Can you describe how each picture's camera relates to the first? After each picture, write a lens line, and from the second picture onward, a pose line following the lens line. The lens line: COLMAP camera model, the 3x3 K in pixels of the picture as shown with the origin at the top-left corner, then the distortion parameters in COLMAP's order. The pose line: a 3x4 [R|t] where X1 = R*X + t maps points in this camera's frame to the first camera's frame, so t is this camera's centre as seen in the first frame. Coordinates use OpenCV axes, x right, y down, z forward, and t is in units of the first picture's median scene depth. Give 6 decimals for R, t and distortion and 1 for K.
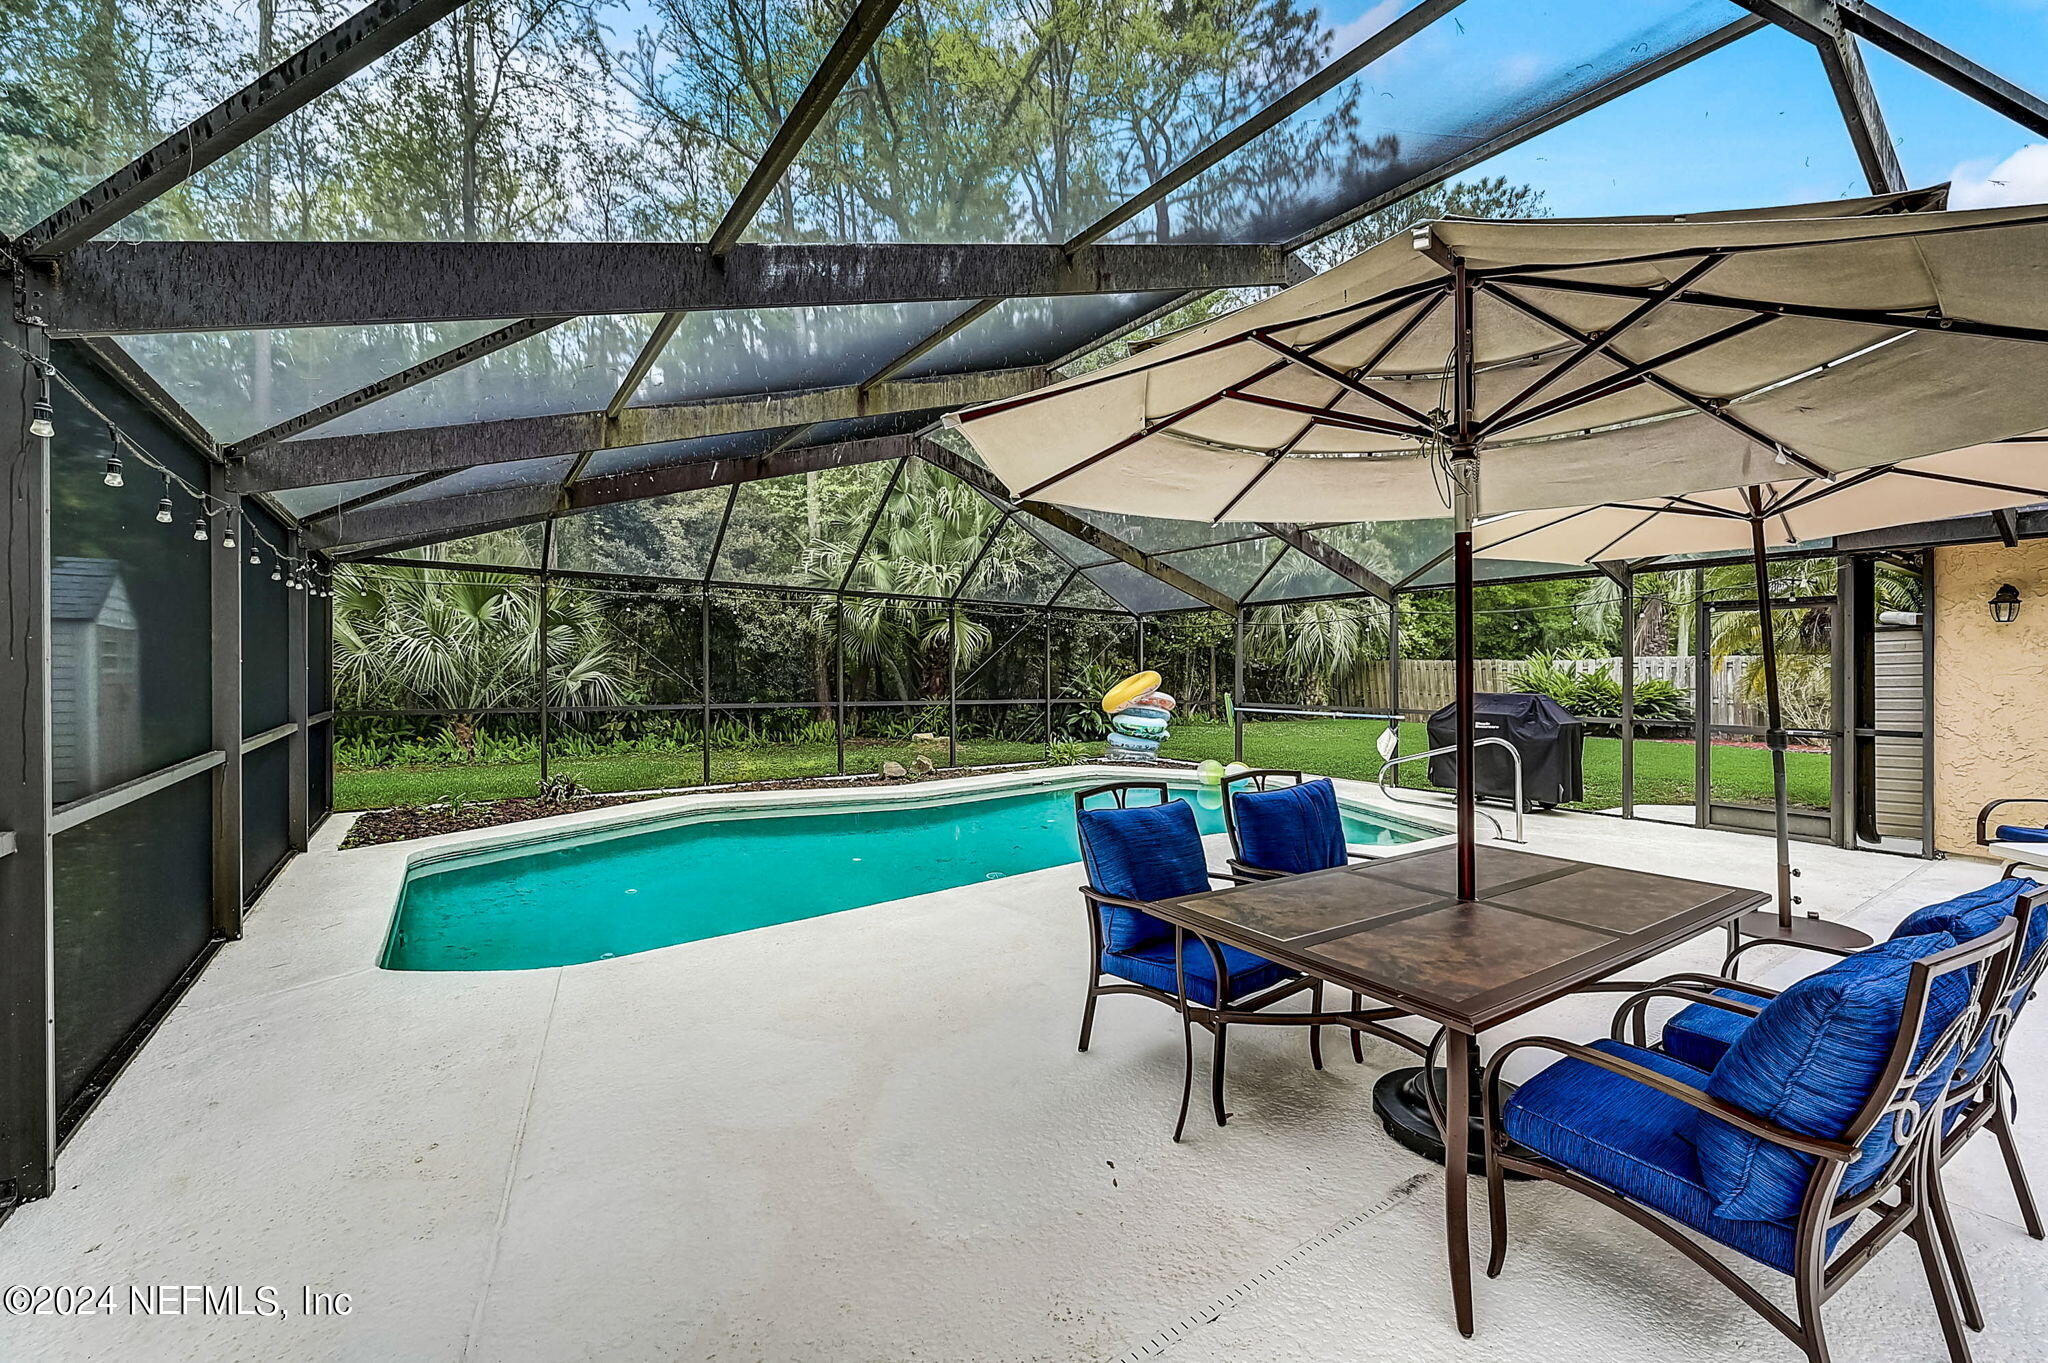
lens RADIAL K [[830.8, 0, 1039.6], [0, 830.8, 661.0], [0, 0, 1]] dist [-0.001718, -0.000382]
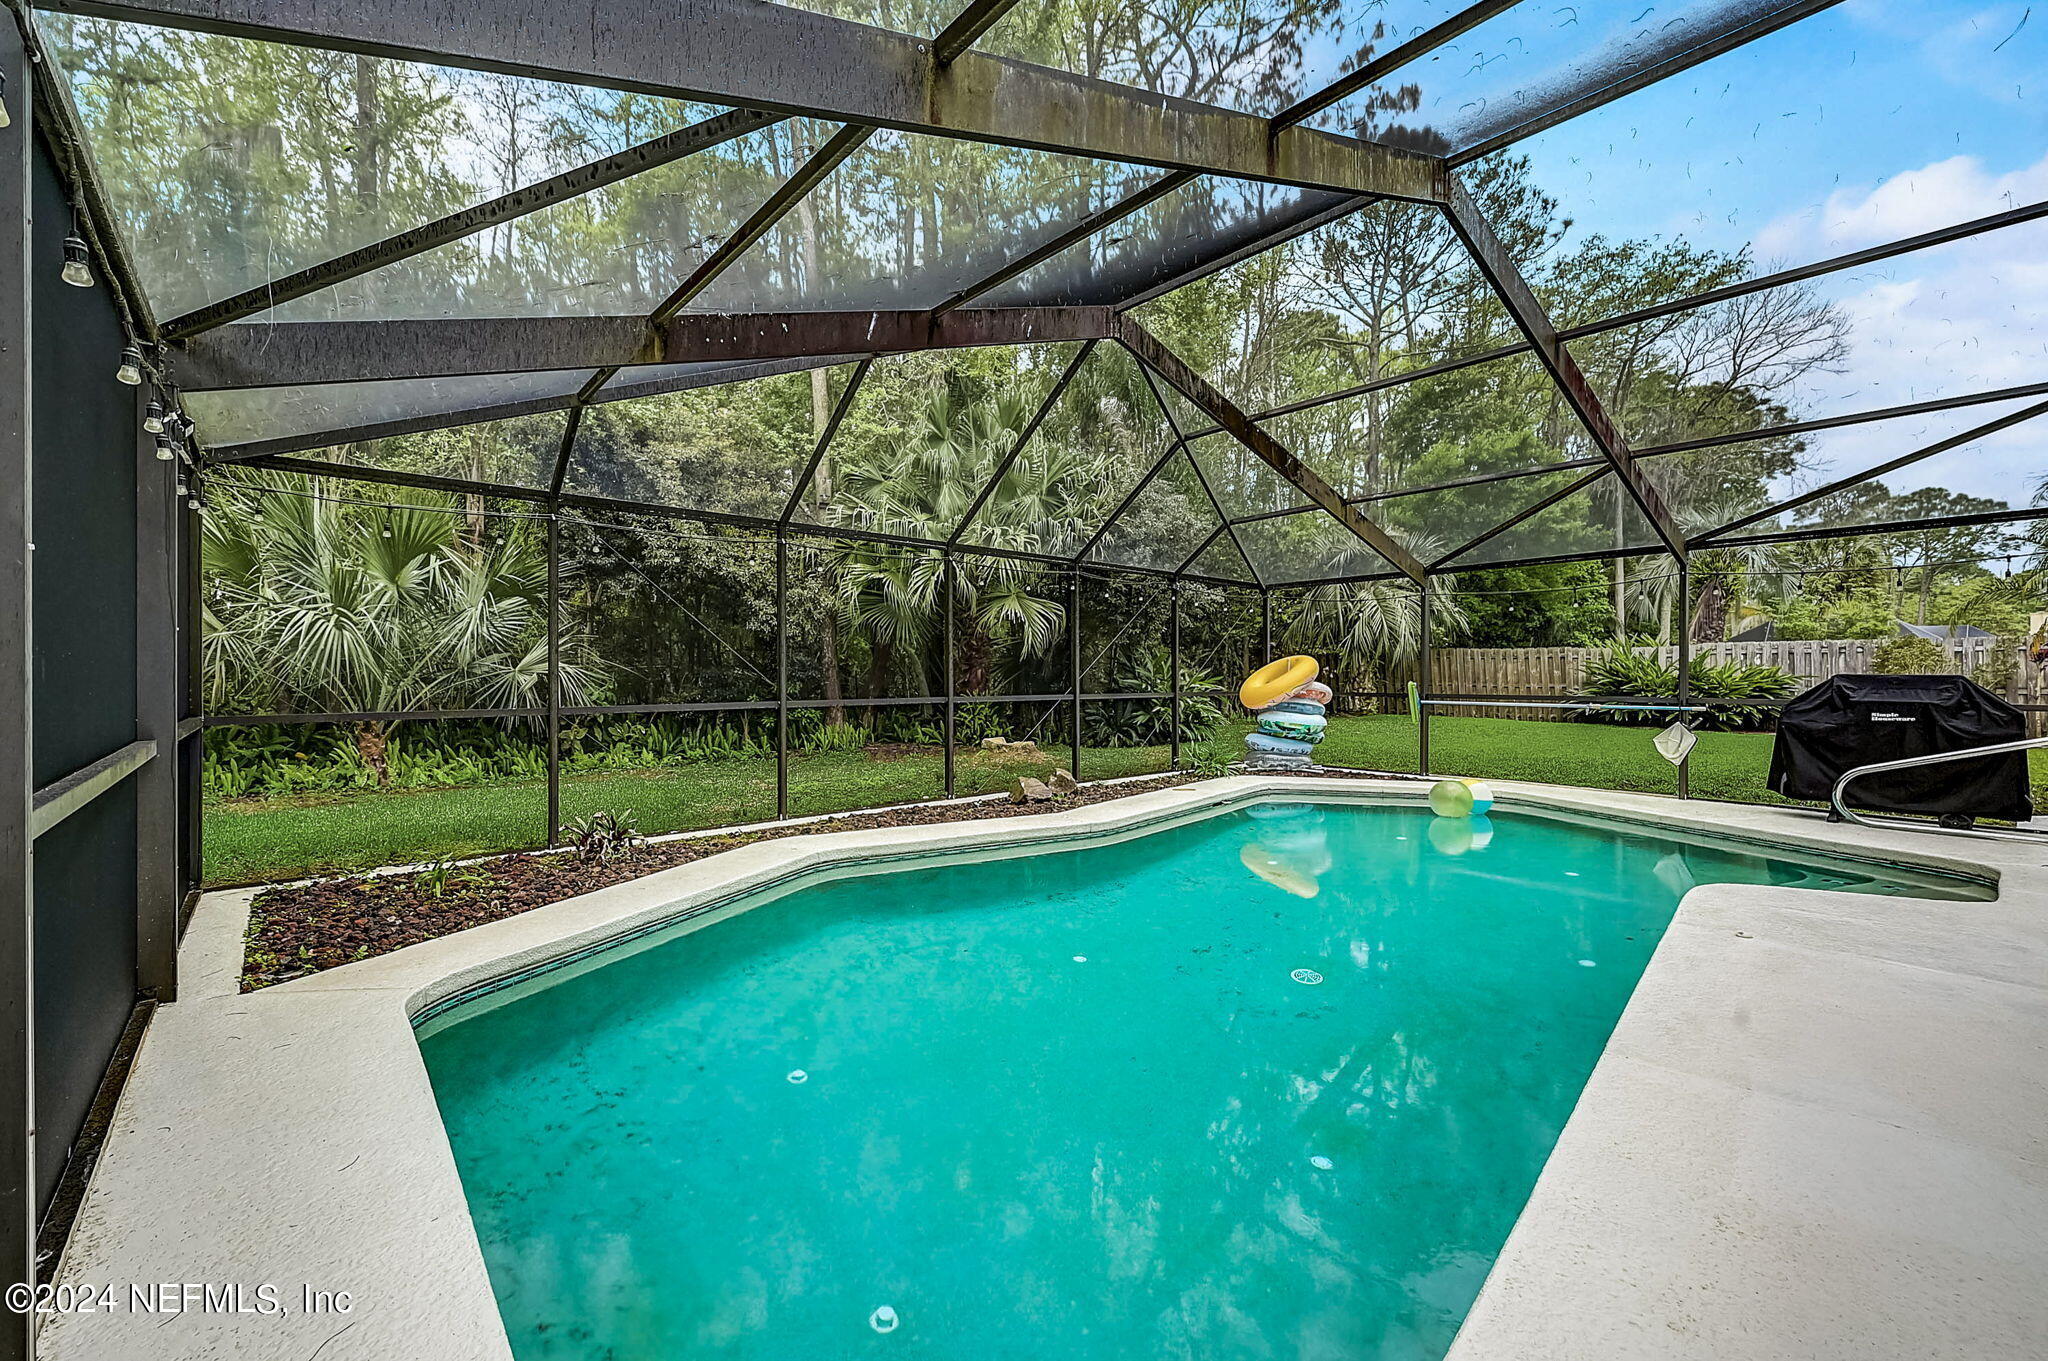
lens RADIAL K [[840.2, 0, 1022.1], [0, 840.2, 658.2], [0, 0, 1]] dist [-0.001921, -0.000457]
pose [[0.994278, -0.004636, 0.106722, -0.209690], [0.004881, 0.999986, -0.002029, 0.014182], [-0.106711, 0.002538, 0.994287, 0.216453]]
